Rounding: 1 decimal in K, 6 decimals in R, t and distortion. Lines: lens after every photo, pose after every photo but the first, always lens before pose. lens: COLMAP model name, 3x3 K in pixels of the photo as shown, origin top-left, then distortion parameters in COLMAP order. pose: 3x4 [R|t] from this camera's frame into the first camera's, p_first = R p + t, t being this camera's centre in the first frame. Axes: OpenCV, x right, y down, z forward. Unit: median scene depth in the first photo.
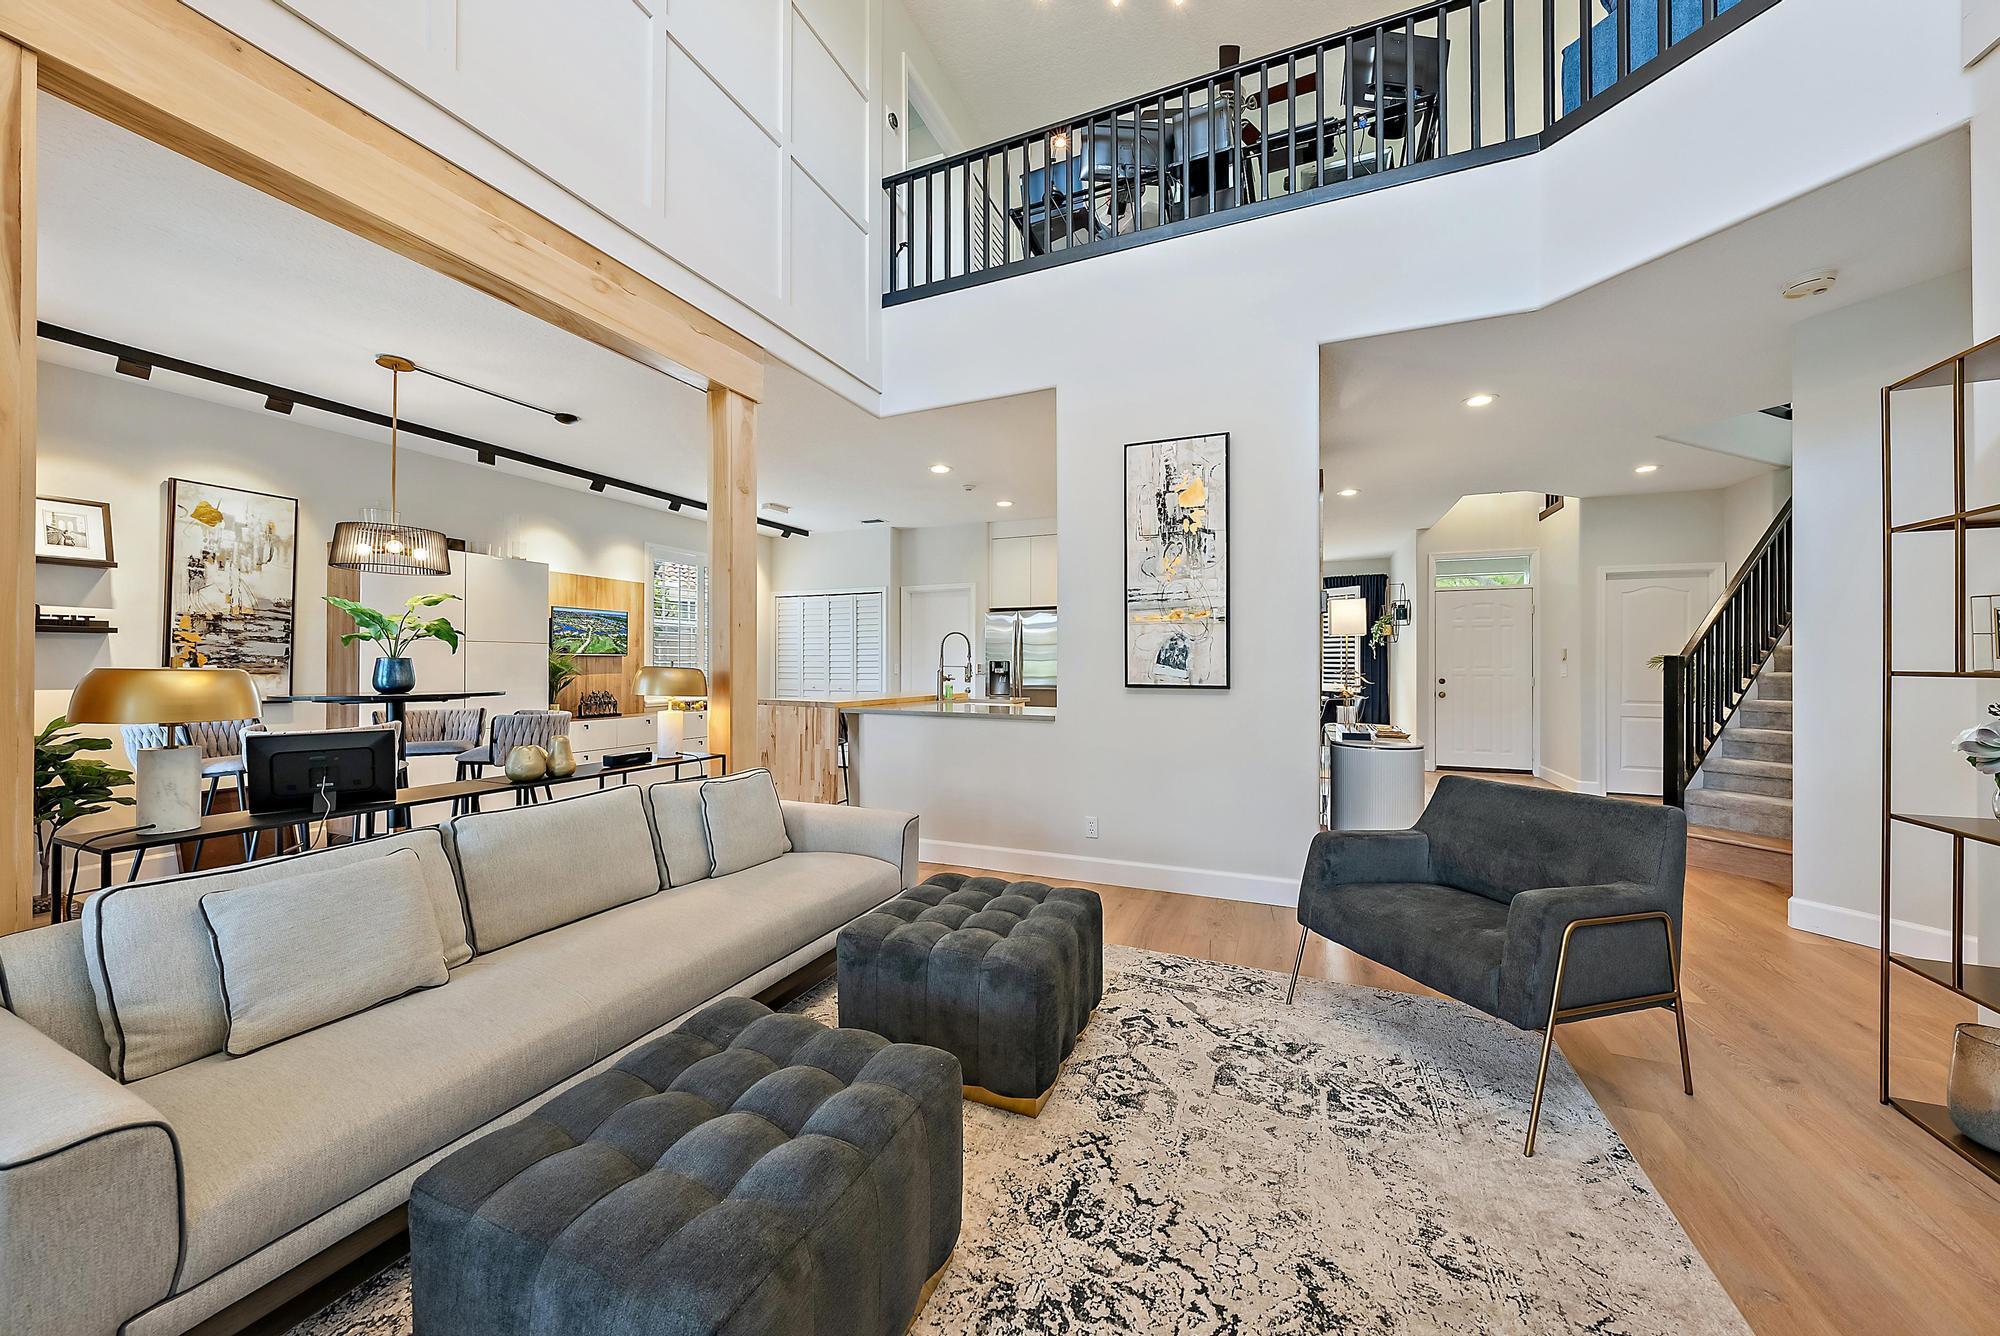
lens RADIAL K [[679.6, 0, 1008.3], [0, 679.6, 659.4], [0, 0, 1]] dist [-0.001473, -0.000012]
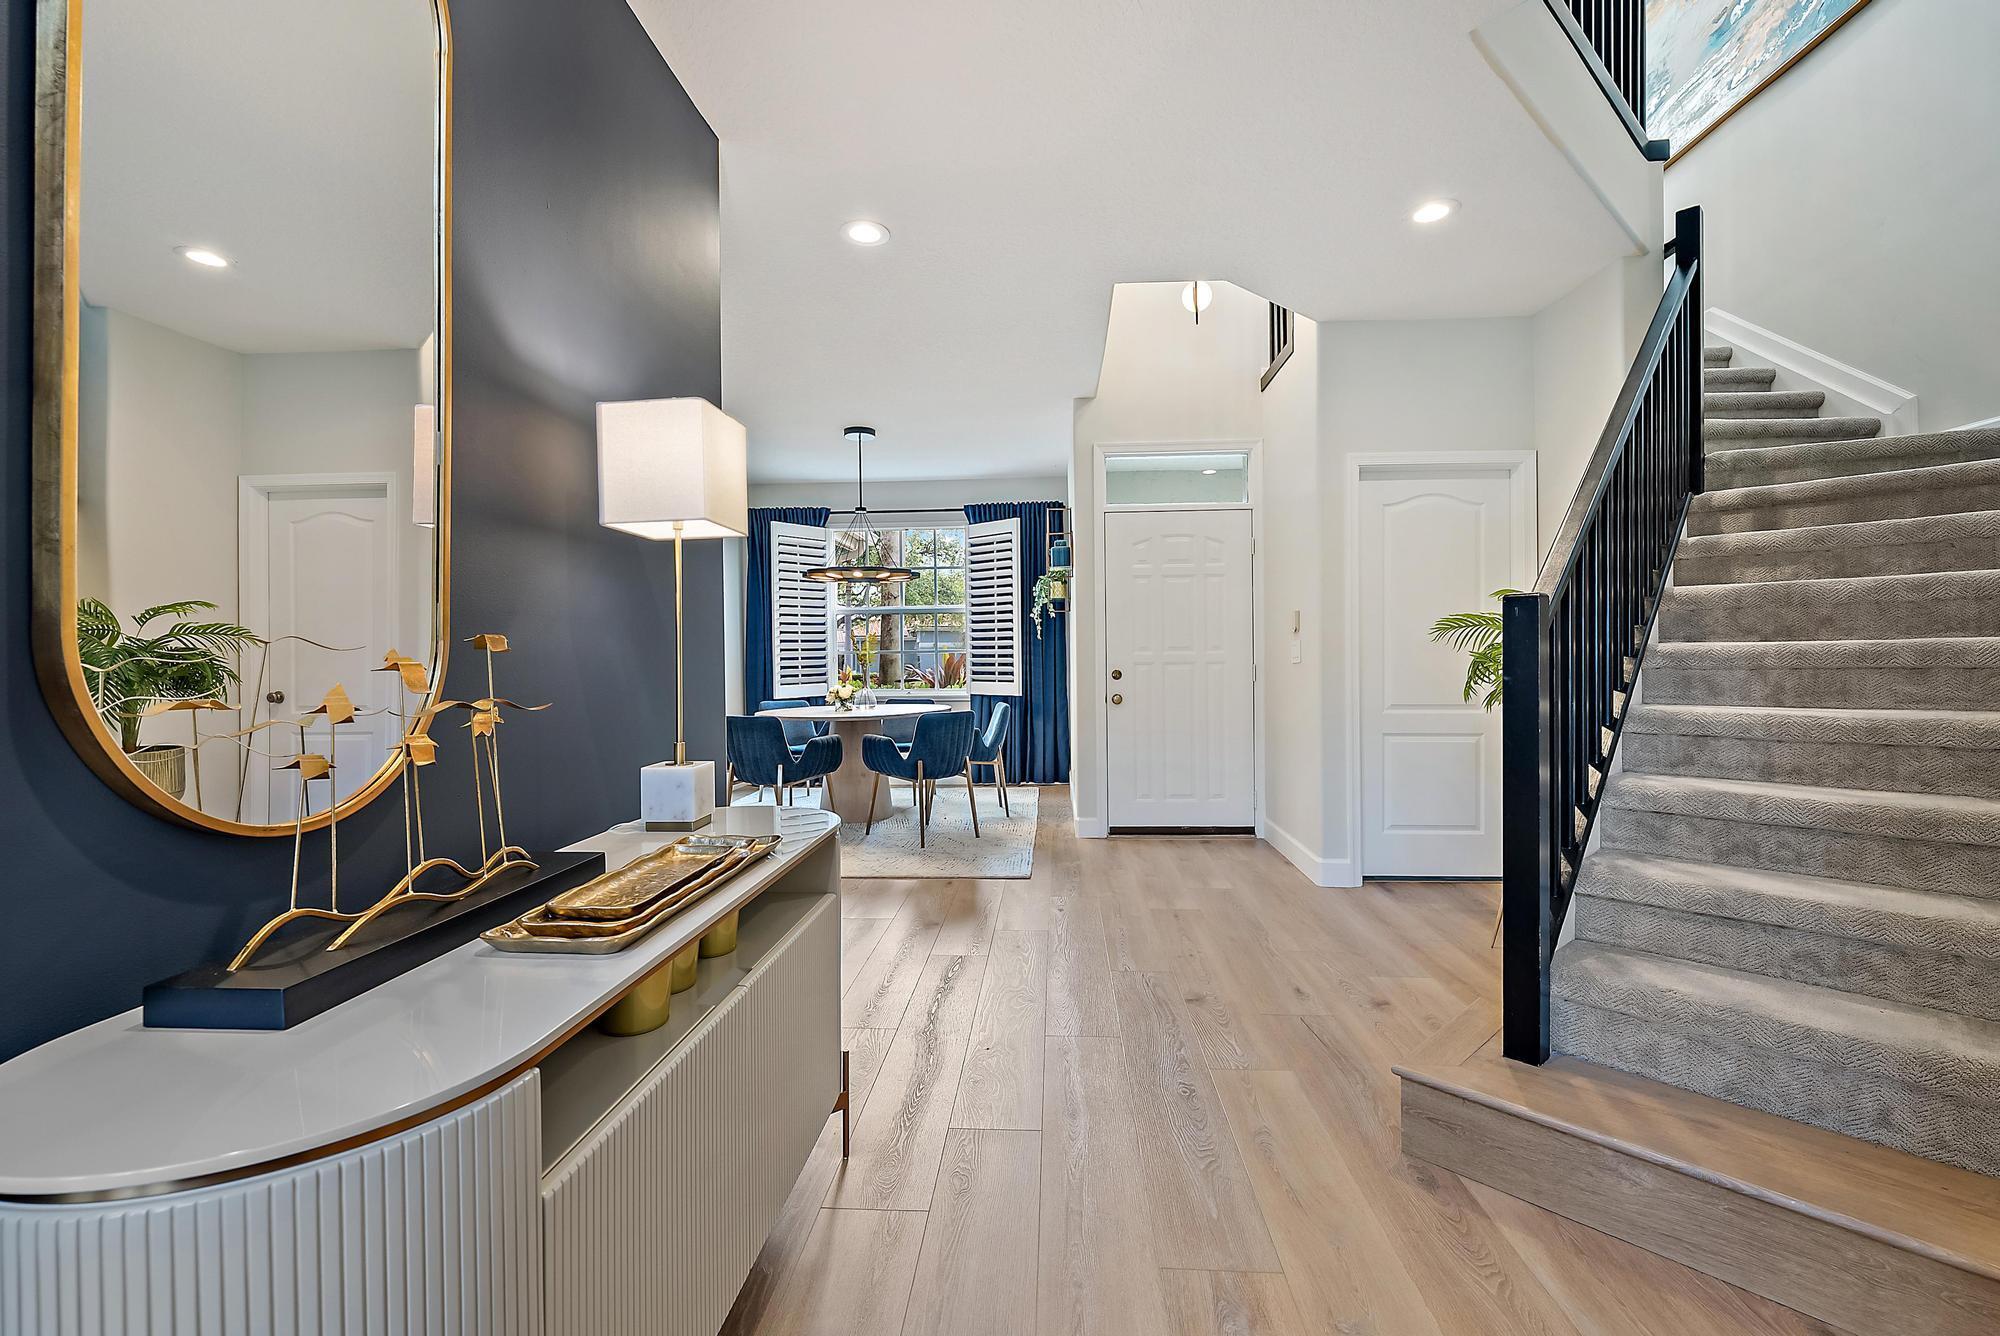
lens RADIAL K [[830.3, 0, 994.9], [0, 830.3, 666.1], [0, 0, 1]] dist [0.002222, 0.000111]
pose [[0.948898, -0.017835, 0.315077, 0.405555], [0.012888, 0.999759, 0.017779, 0.014166], [-0.315318, -0.012810, 0.948899, 0.474624]]
